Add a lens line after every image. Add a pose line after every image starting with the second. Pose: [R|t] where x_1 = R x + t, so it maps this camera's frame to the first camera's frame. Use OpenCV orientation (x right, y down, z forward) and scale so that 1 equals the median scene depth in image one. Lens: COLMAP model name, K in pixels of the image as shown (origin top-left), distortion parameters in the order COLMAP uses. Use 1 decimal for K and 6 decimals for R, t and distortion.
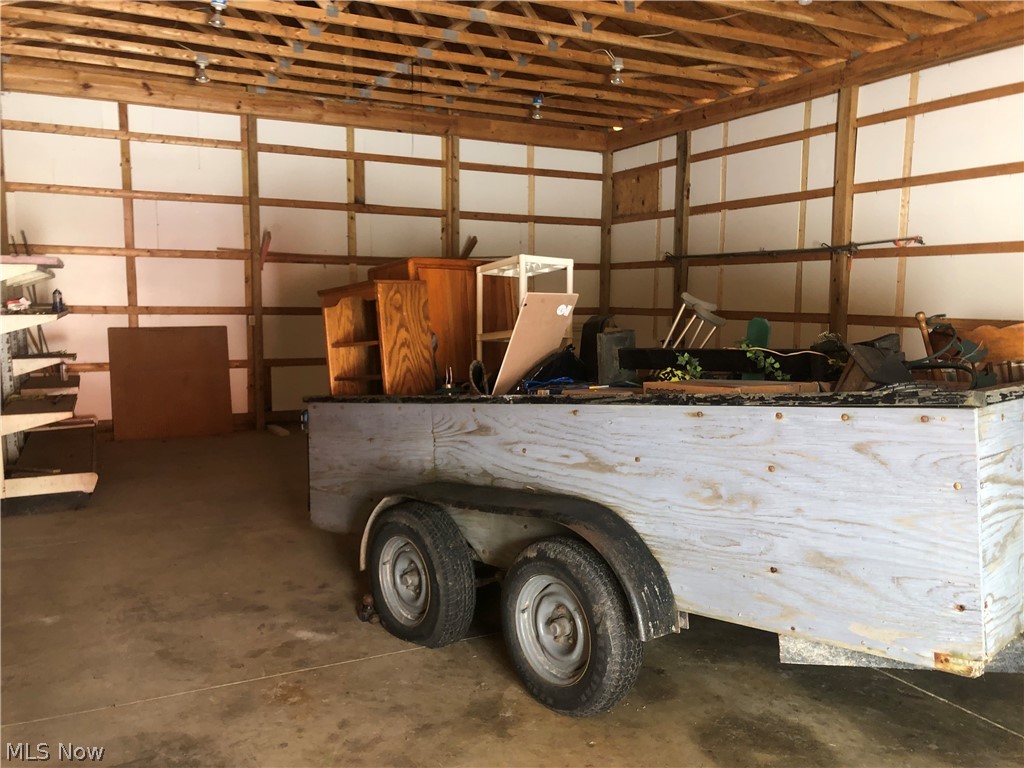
lens RADIAL K [[841.8, 0, 513.5], [0, 841.8, 387.5], [0, 0, 1]] dist [0.043481, -0.007812]
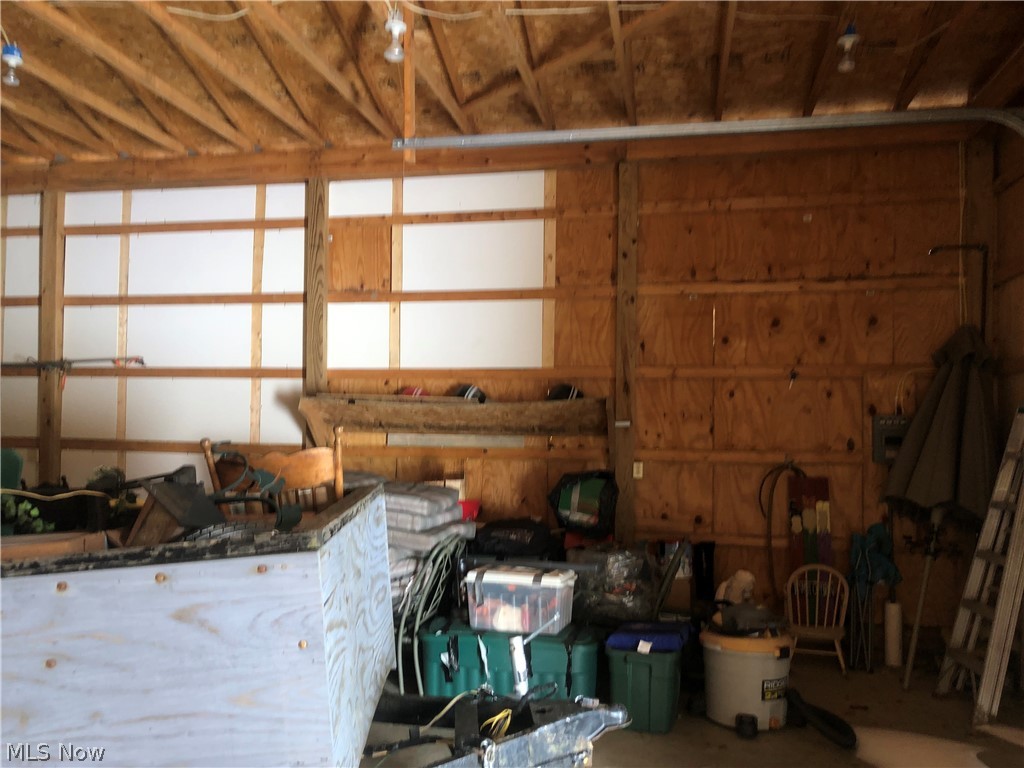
lens RADIAL K [[843.3, 0, 512.0], [0, 843.3, 406.7], [0, 0, 1]] dist [0.012677, 0.012079]
pose [[0.627915, 0.016165, 0.778114, -0.008365], [0.076871, 0.993607, -0.082674, -0.027805], [-0.774476, 0.111727, 0.622658, 0.225751]]
